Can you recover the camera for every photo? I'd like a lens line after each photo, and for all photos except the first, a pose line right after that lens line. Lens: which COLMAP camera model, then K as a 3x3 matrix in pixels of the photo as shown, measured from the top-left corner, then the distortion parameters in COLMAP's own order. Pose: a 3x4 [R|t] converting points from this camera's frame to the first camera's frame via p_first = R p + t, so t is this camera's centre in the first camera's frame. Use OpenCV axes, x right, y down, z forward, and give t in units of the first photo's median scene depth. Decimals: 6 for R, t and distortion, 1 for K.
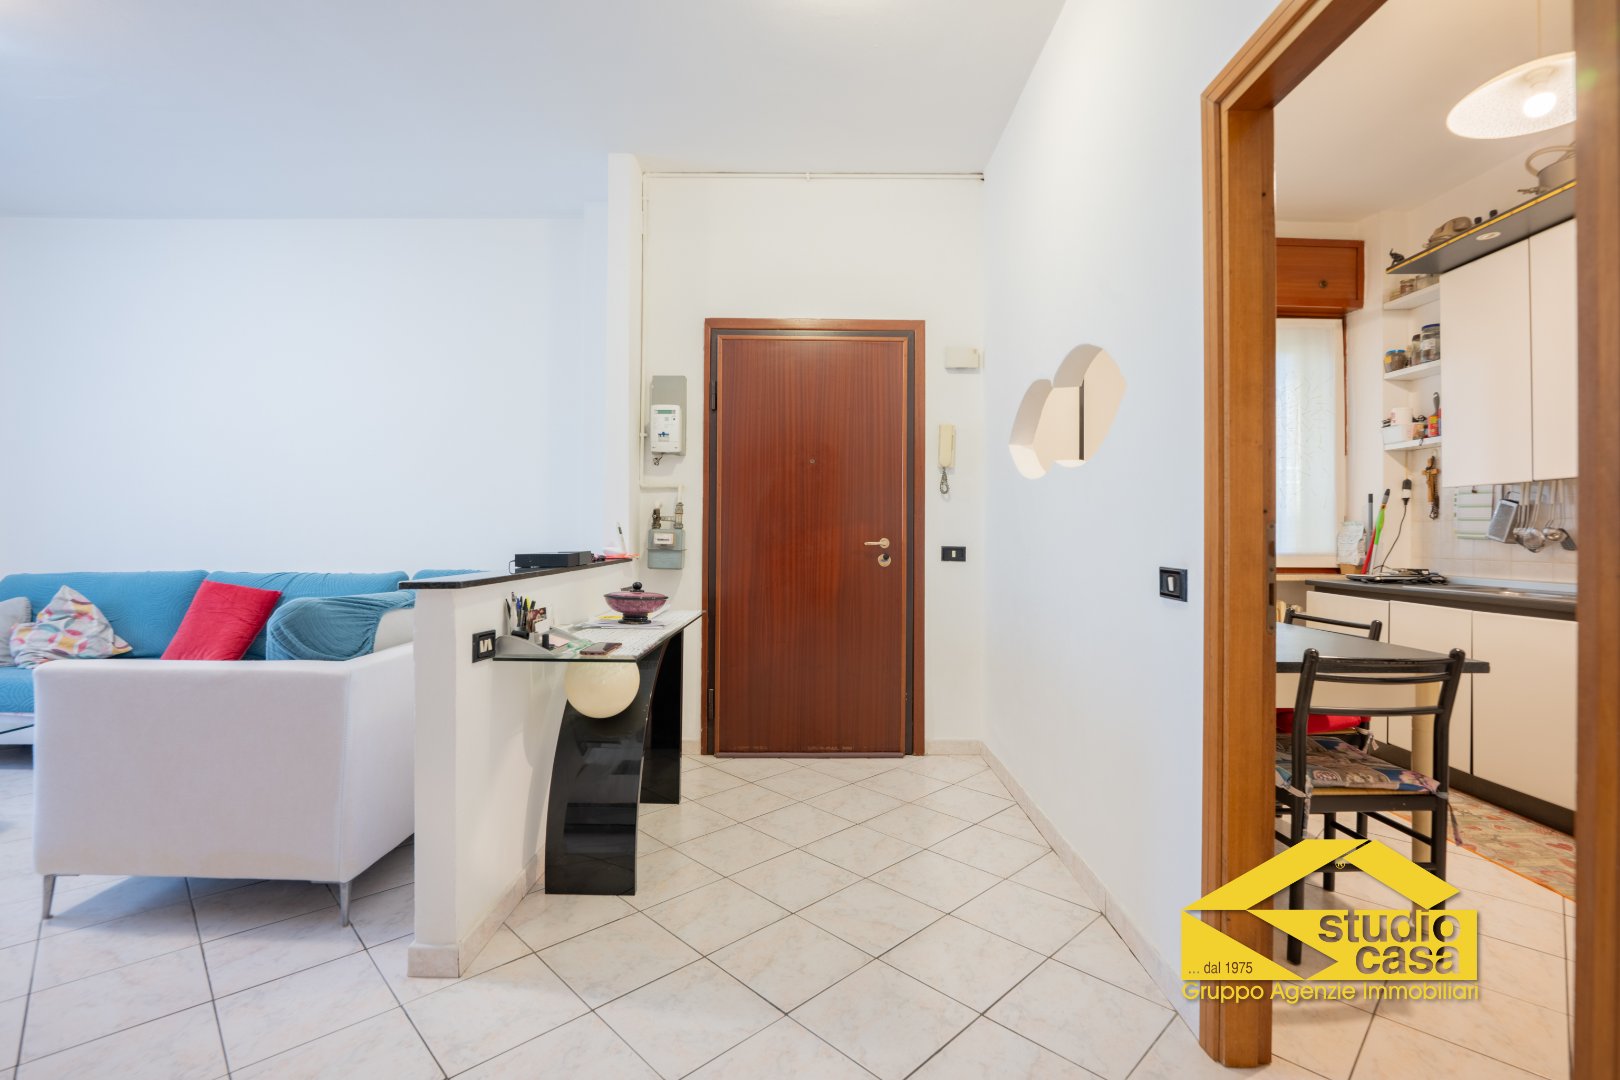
lens RADIAL K [[726.4, 0, 811.5], [0, 726.4, 530.0], [0, 0, 1]] dist [-0.012176, 0.000313]
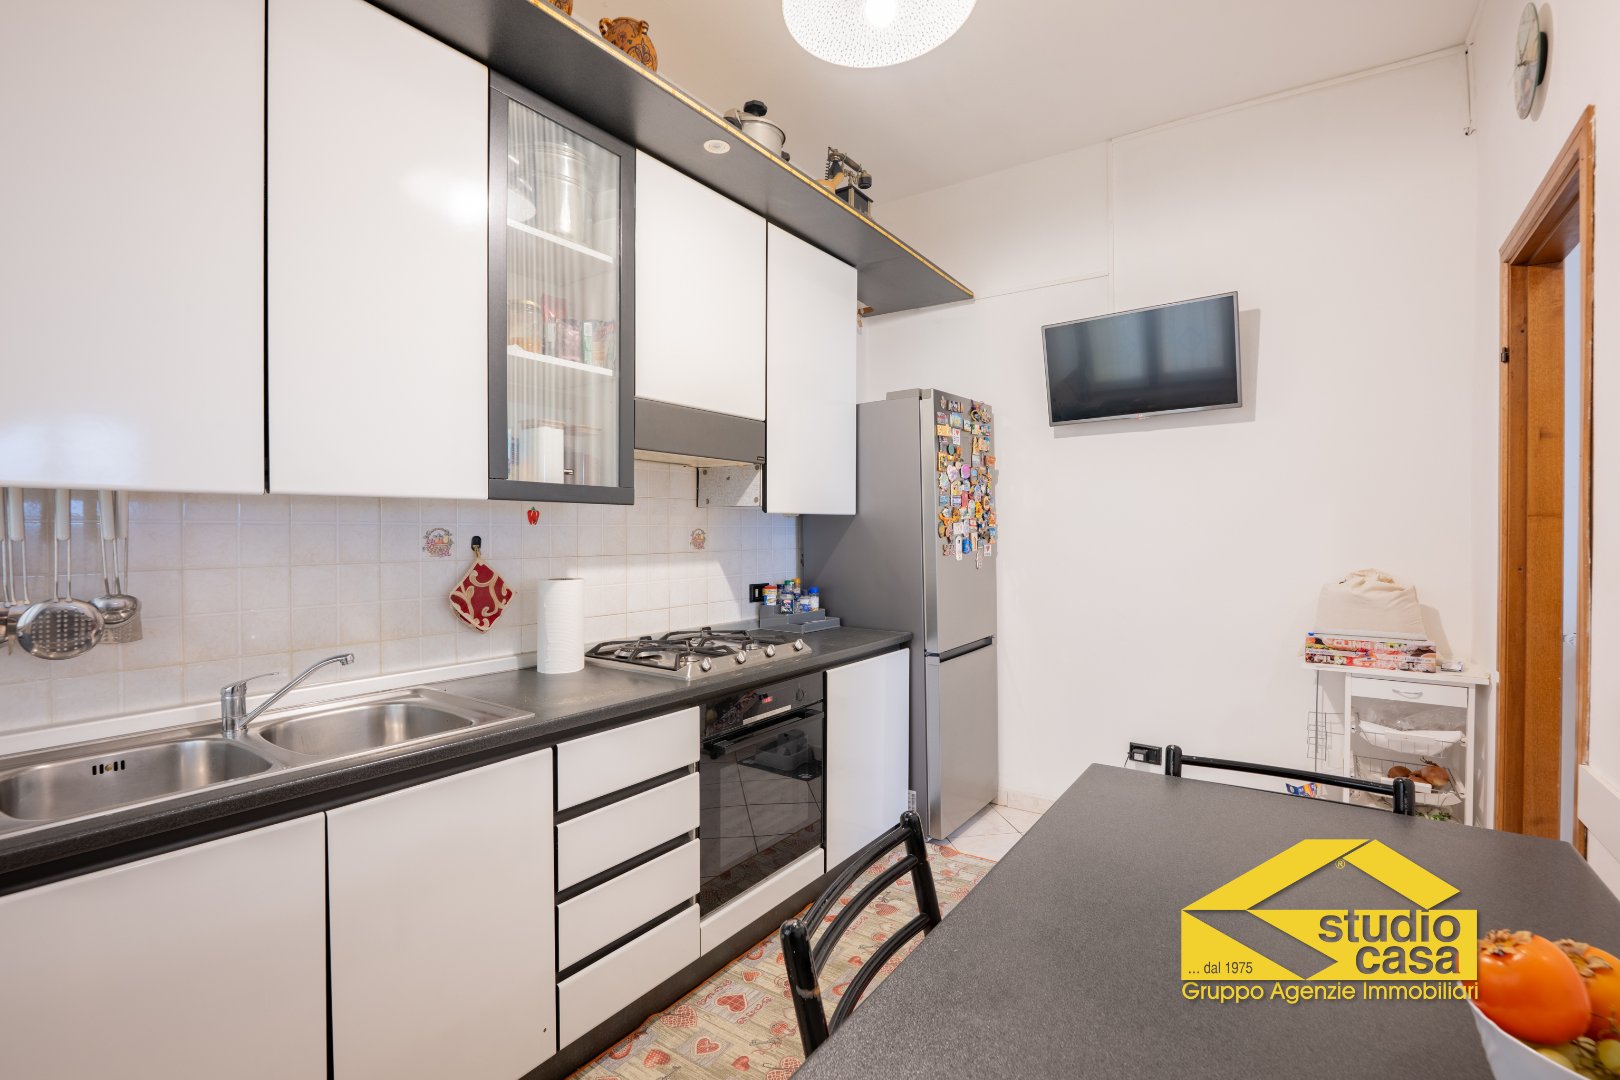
lens RADIAL K [[733.5, 0, 806.0], [0, 733.5, 536.1], [0, 0, 1]] dist [-0.010414, -0.000058]
pose [[-0.816437, -0.009082, 0.577363, 0.367124], [-0.007942, 0.999958, 0.004498, -0.036880], [-0.577380, -0.000913, -0.816475, 0.934574]]
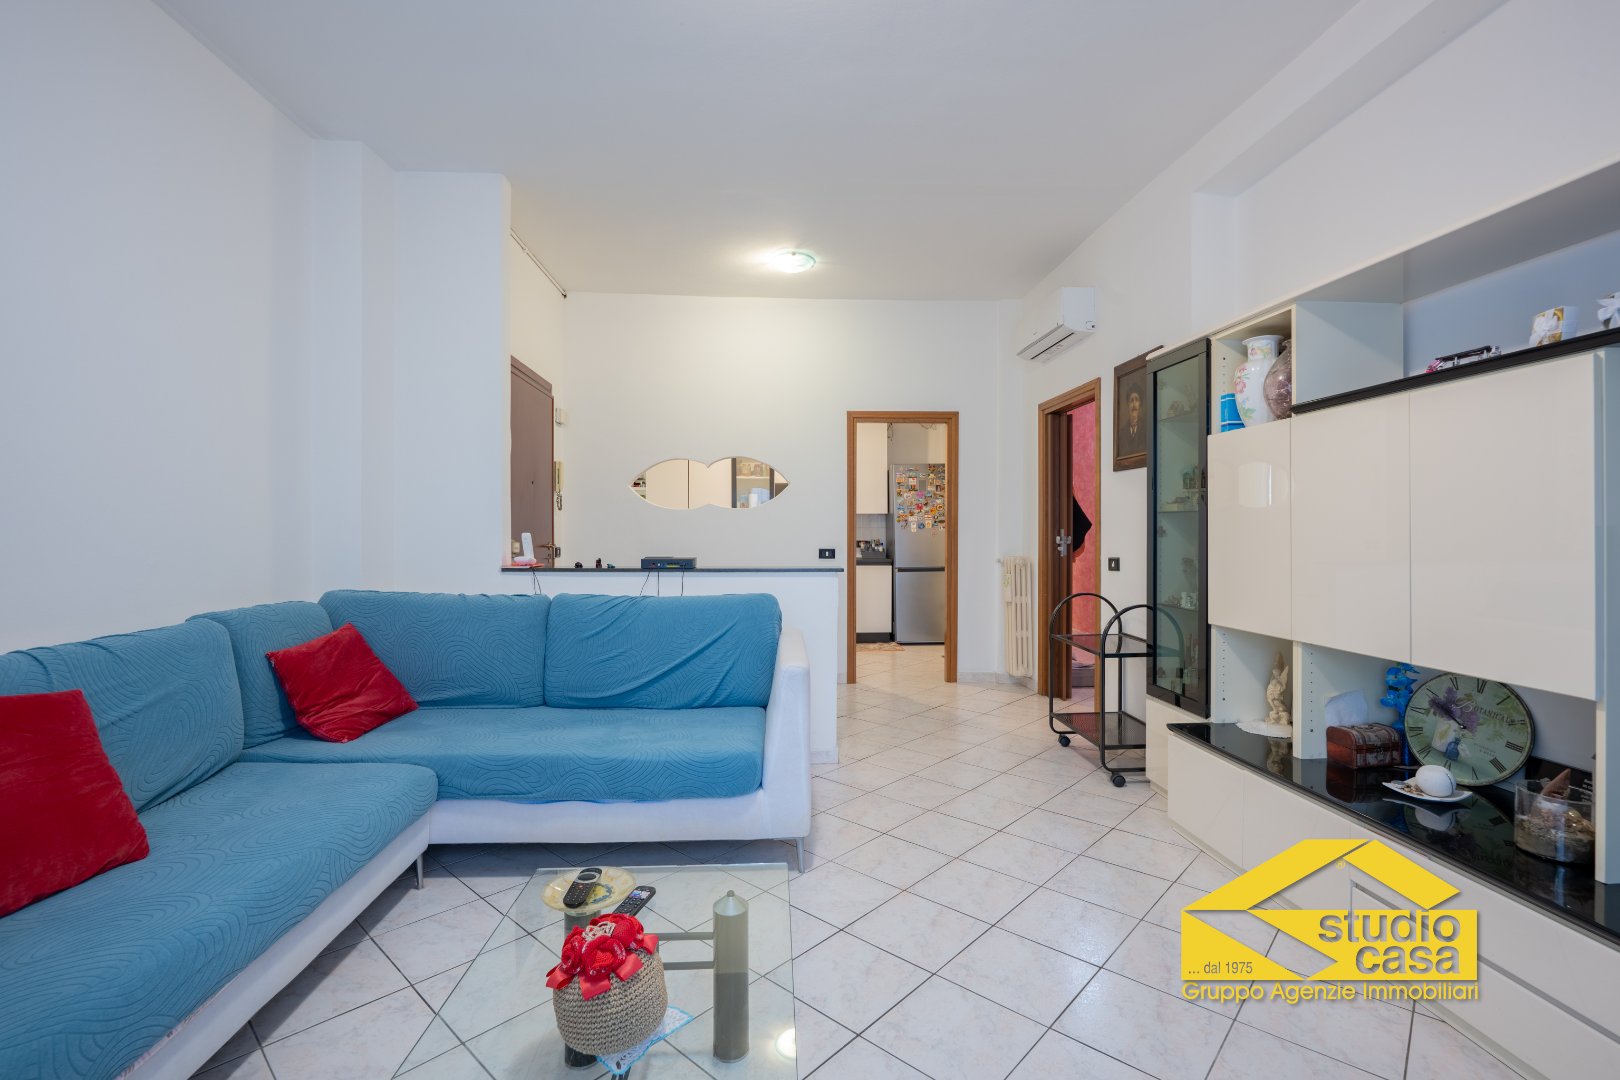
lens RADIAL K [[734.5, 0, 813.2], [0, 734.5, 528.6], [0, 0, 1]] dist [-0.009995, 0.000686]
pose [[-0.056000, -0.005675, 0.998415, -1.236532], [-0.009260, 0.999944, 0.005164, -0.024297], [-0.998388, -0.008956, -0.056049, 0.562717]]
